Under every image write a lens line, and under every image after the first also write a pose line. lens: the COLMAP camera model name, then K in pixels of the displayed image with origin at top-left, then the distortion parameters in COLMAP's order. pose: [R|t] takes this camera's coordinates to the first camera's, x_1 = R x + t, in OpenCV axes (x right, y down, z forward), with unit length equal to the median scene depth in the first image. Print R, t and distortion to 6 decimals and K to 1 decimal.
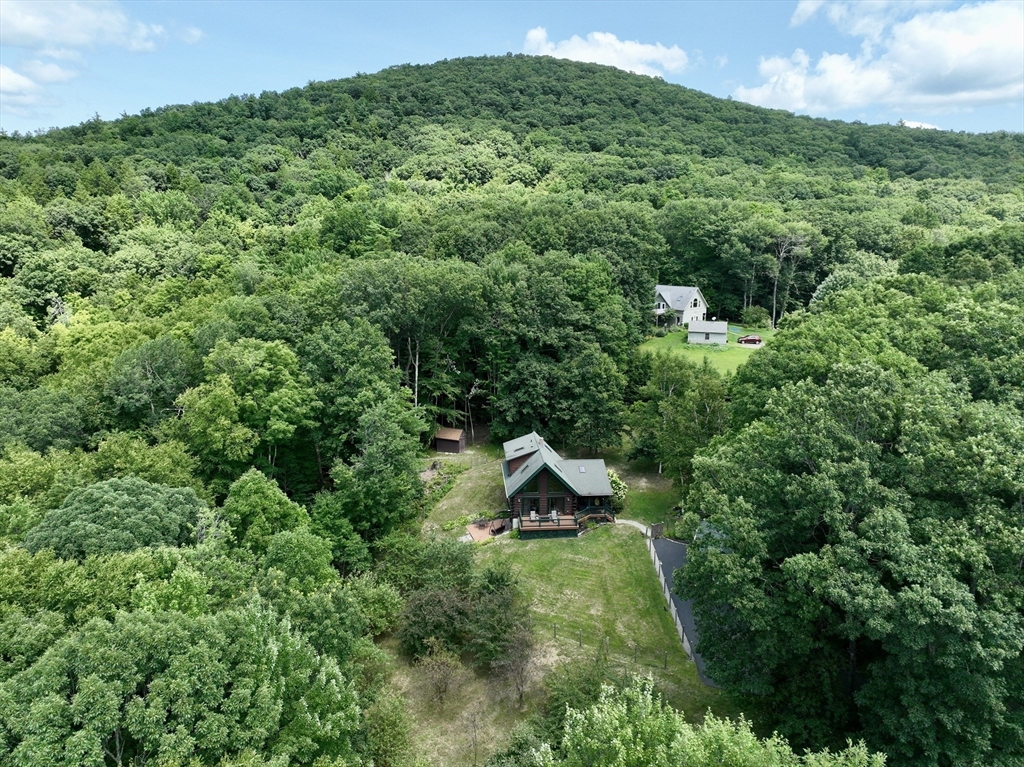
lens RADIAL K [[718.1, 0, 512.0], [0, 718.1, 383.5], [0, 0, 1]] dist [-0.003285, -0.003854]
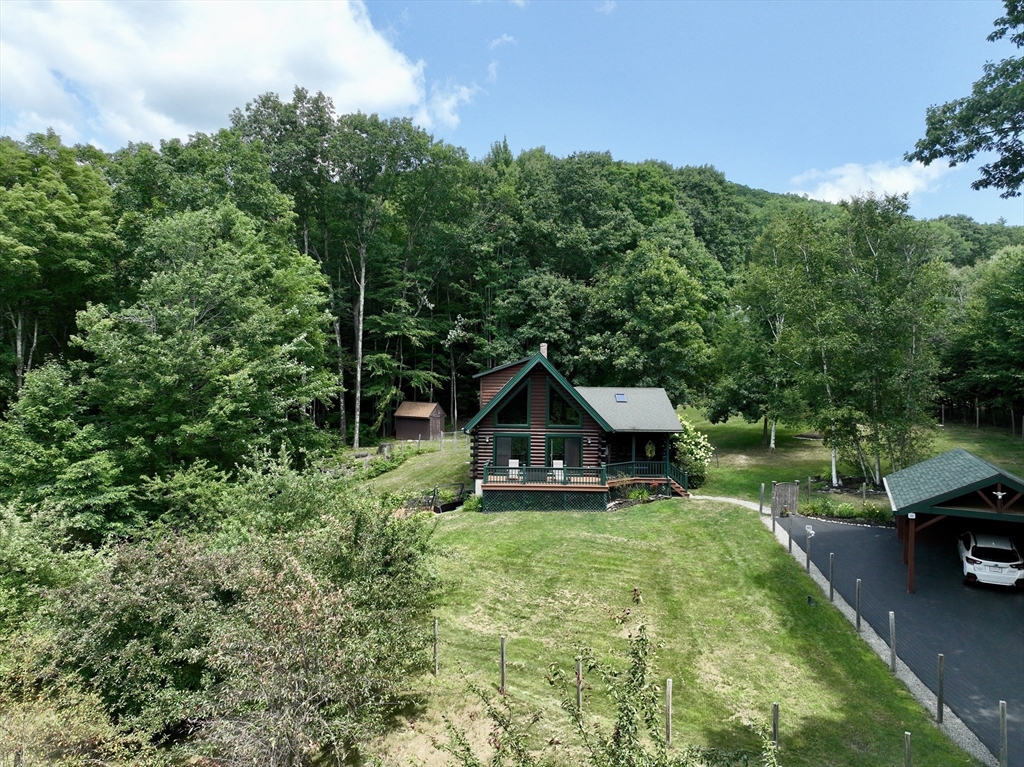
lens RADIAL K [[718.1, 0, 512.0], [0, 718.1, 383.5], [0, 0, 1]] dist [-0.003285, -0.003854]
pose [[0.995304, 0.011199, -0.096150, 0.059049], [-0.030283, 0.979452, -0.199392, 0.180166], [0.091941, 0.201367, 0.975191, 0.420462]]
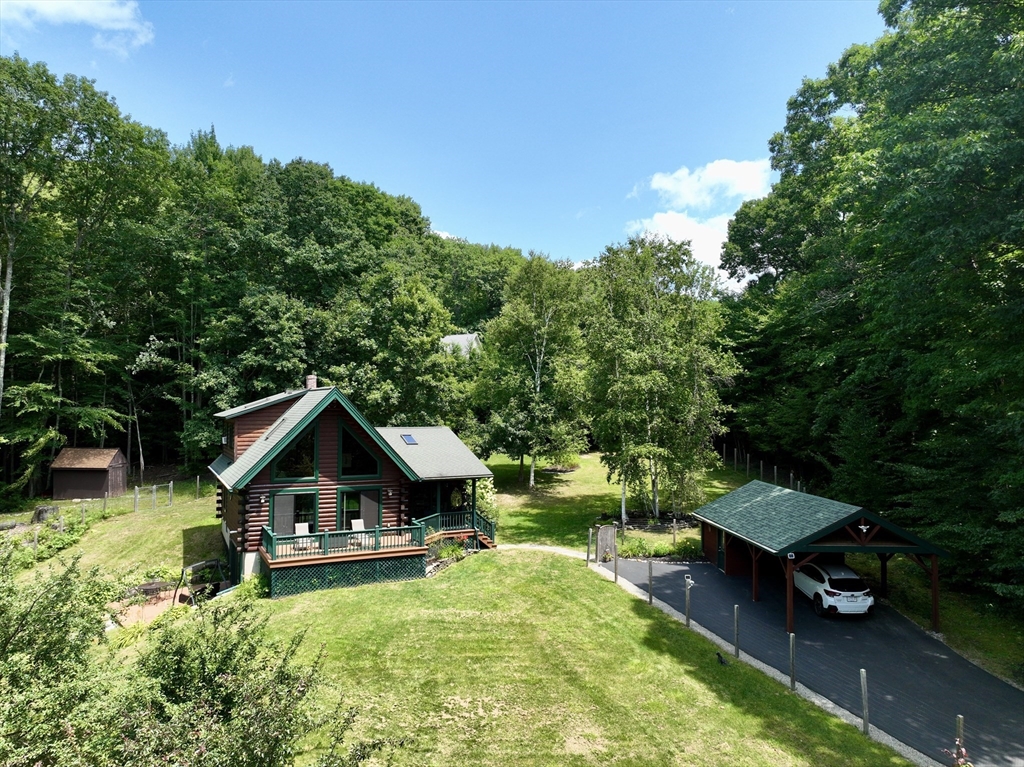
lens RADIAL K [[715.2, 0, 517.2], [0, 715.2, 384.7], [0, 0, 1]] dist [-0.000470, -0.001717]
pose [[0.918591, 0.015299, 0.394913, -0.013345], [0.080662, 0.970958, -0.225241, 0.161790], [-0.386890, 0.238759, 0.890680, 0.485659]]
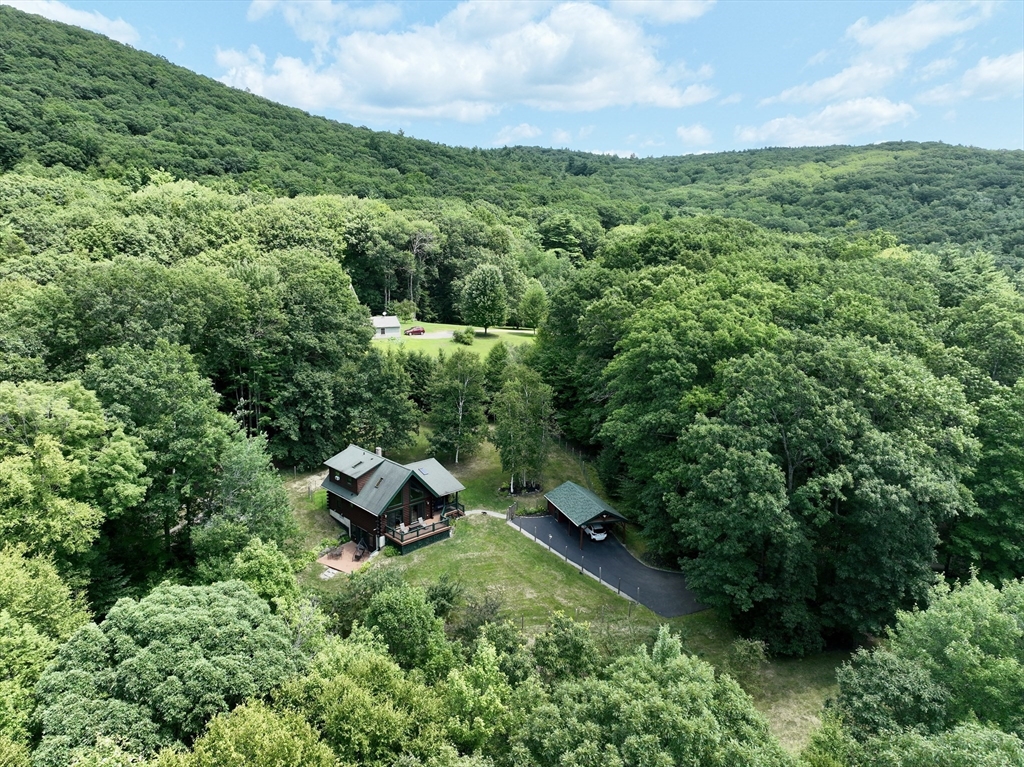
lens RADIAL K [[716.2, 0, 513.0], [0, 716.2, 382.3], [0, 0, 1]] dist [0.001342, 0.010414]
pose [[0.770940, -0.125762, 0.624368, -0.346154], [0.122122, 0.991311, 0.048883, -0.030005], [-0.625091, 0.038563, 0.779599, 0.124284]]
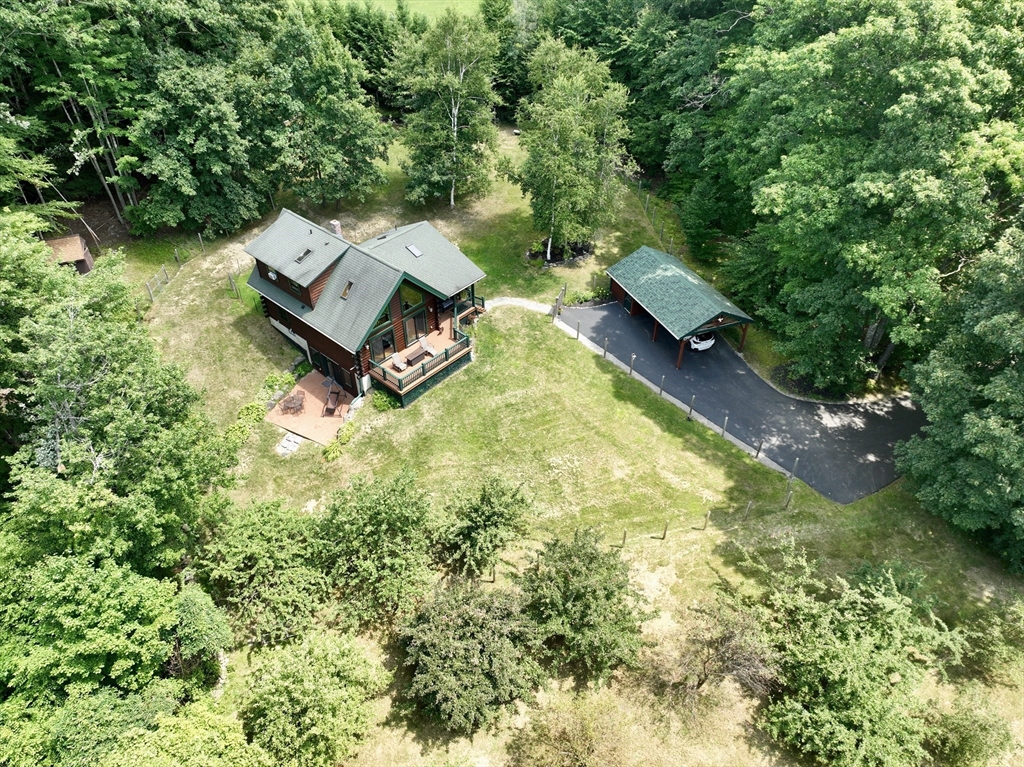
lens RADIAL K [[711.1, 0, 512.2], [0, 711.1, 375.0], [0, 0, 1]] dist [0.001613, 0.005958]
pose [[0.713429, -0.452073, 0.535396, -0.177334], [0.148606, 0.844288, 0.514872, -0.072999], [-0.684789, -0.287762, 0.669520, 0.436651]]
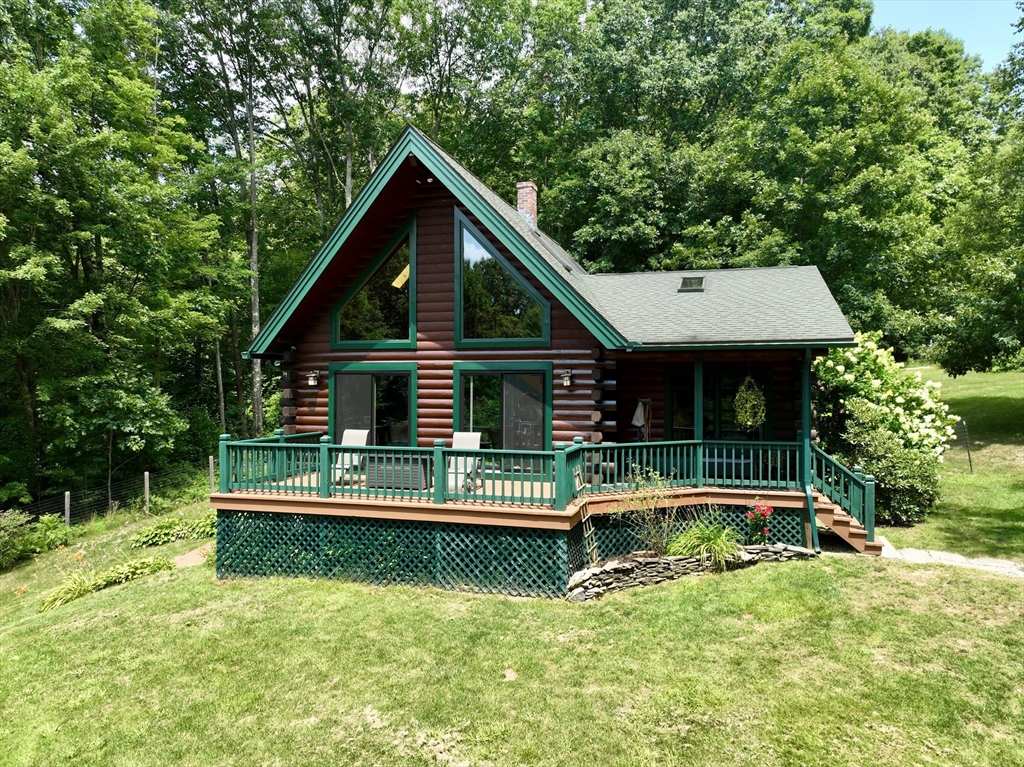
lens RADIAL K [[716.2, 0, 513.0], [0, 716.2, 382.3], [0, 0, 1]] dist [0.001342, 0.010414]
pose [[0.934424, -0.000843, -0.356162, 0.103225], [-0.075465, 0.976824, -0.200302, 0.160257], [0.348076, 0.214045, 0.912704, 0.683362]]
